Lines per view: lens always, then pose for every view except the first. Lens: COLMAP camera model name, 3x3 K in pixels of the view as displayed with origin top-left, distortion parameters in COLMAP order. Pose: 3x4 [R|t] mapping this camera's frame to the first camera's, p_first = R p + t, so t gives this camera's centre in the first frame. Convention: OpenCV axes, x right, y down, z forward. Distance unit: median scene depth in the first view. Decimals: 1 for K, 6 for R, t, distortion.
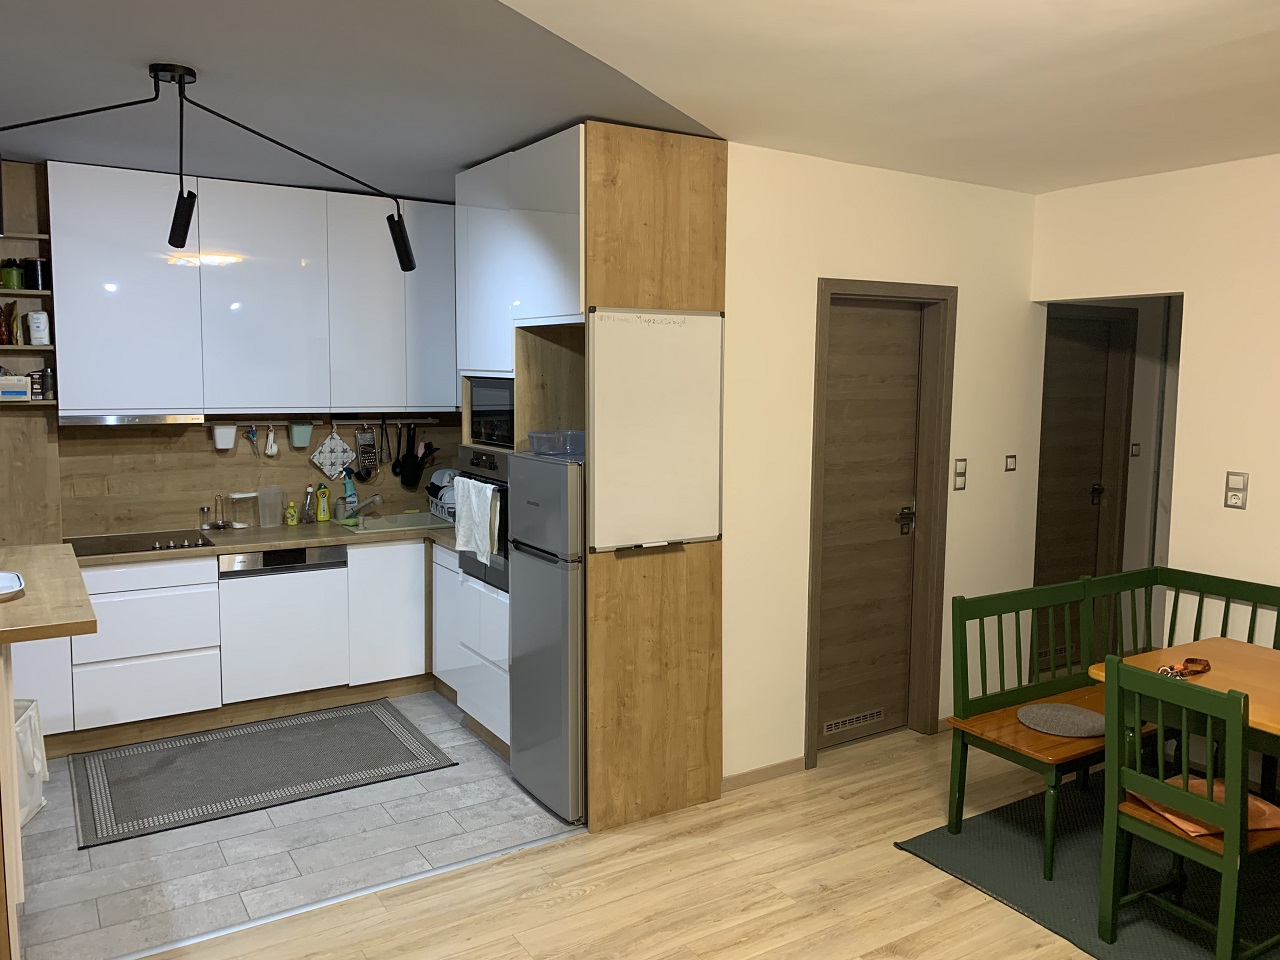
lens RADIAL K [[977.8, 0, 634.2], [0, 977.8, 463.7], [0, 0, 1]] dist [0.050806, -0.068768]
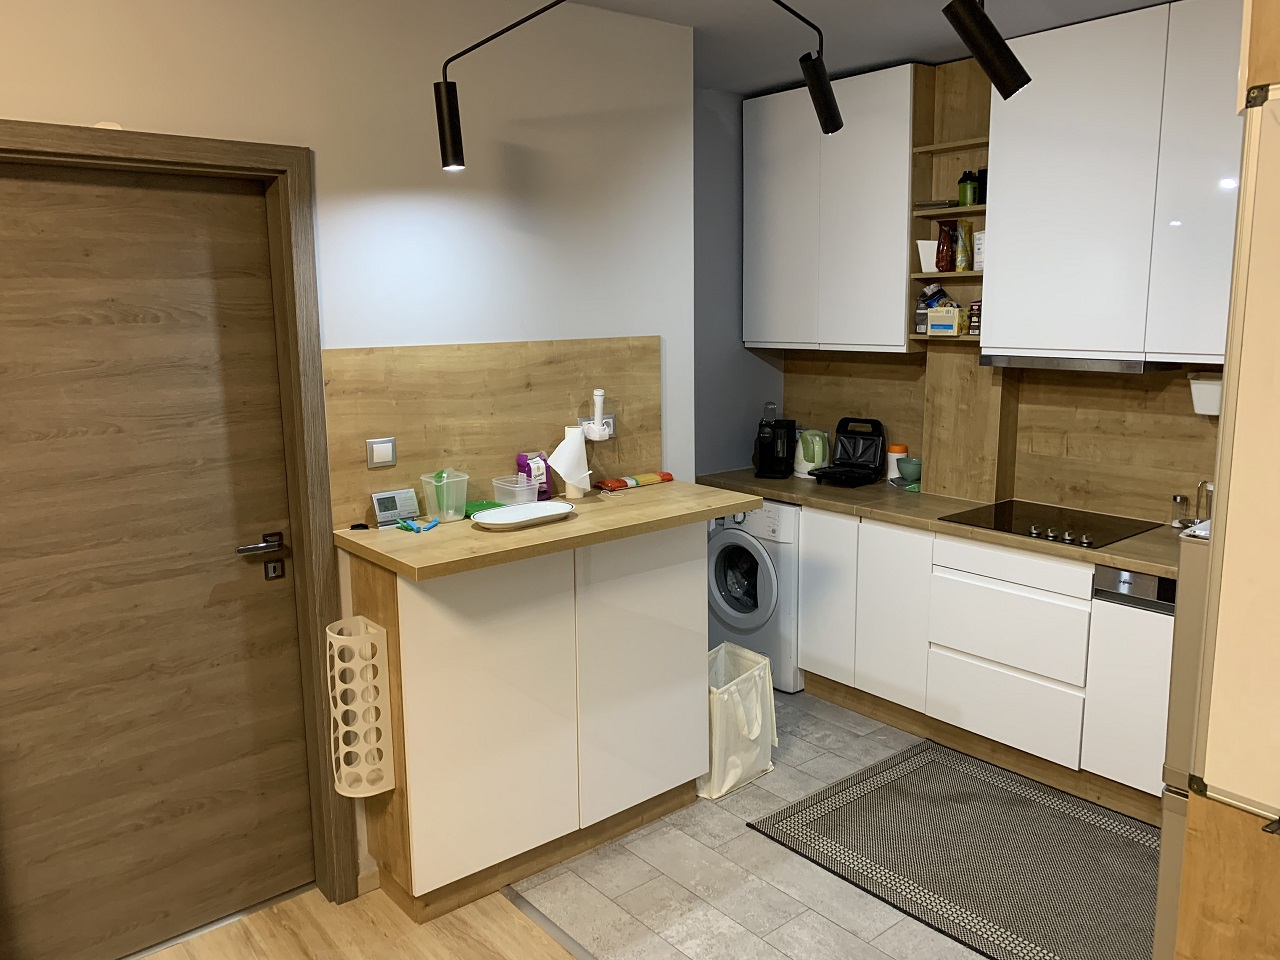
lens RADIAL K [[977.8, 0, 634.5], [0, 977.8, 466.8], [0, 0, 1]] dist [0.050806, -0.068768]
pose [[0.117653, 0.154240, -0.981003, 0.252558], [-0.079815, 0.986137, 0.145475, -0.059557], [0.989842, 0.061184, 0.128333, 0.686220]]
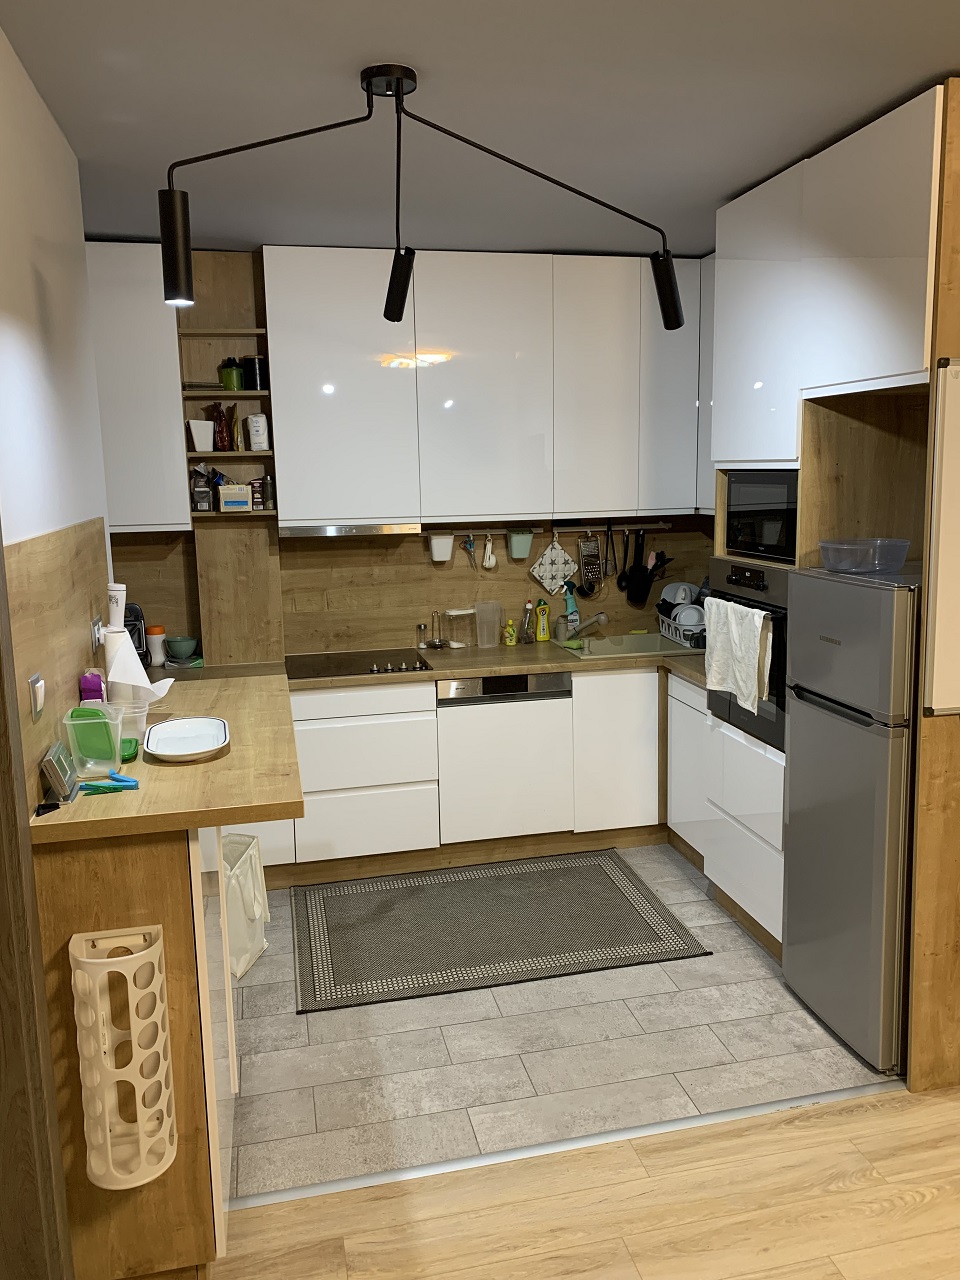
lens RADIAL K [[977.8, 0, 485.3], [0, 977.8, 626.9], [0, 0, 1]] dist [0.050806, -0.068768]
pose [[0.943136, 0.022906, -0.331617, -0.102128], [-0.001222, 0.997855, 0.065452, -0.017172], [0.332405, -0.061325, 0.941141, 0.213510]]
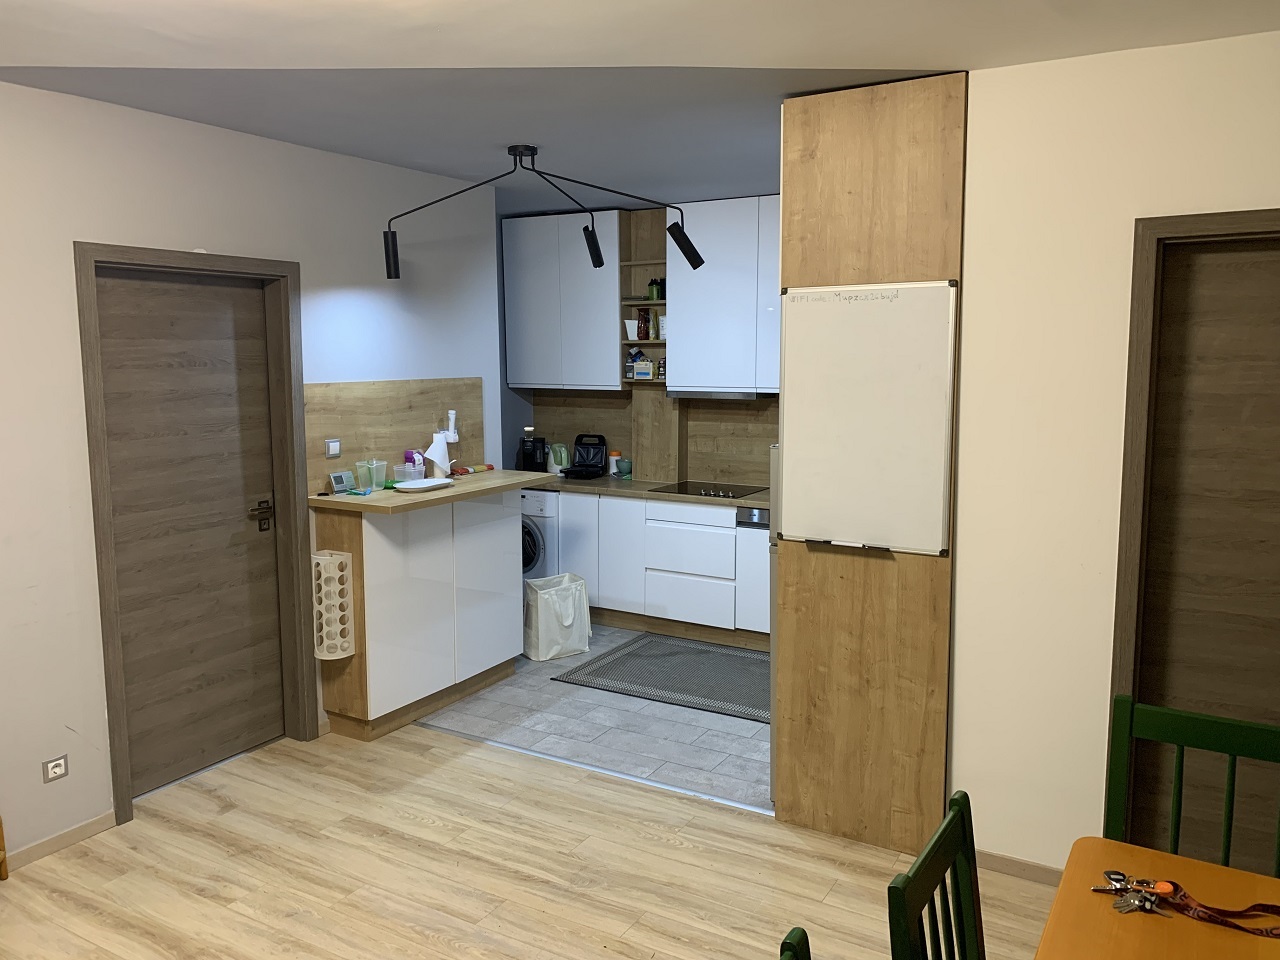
lens RADIAL K [[977.8, 0, 640.8], [0, 977.8, 469.7], [0, 0, 1]] dist [0.050806, -0.068768]
pose [[0.456306, 0.096681, -0.884555, 0.706059], [-0.077732, 0.994611, 0.068611, -0.032945], [0.886421, 0.037450, 0.461362, 0.386055]]
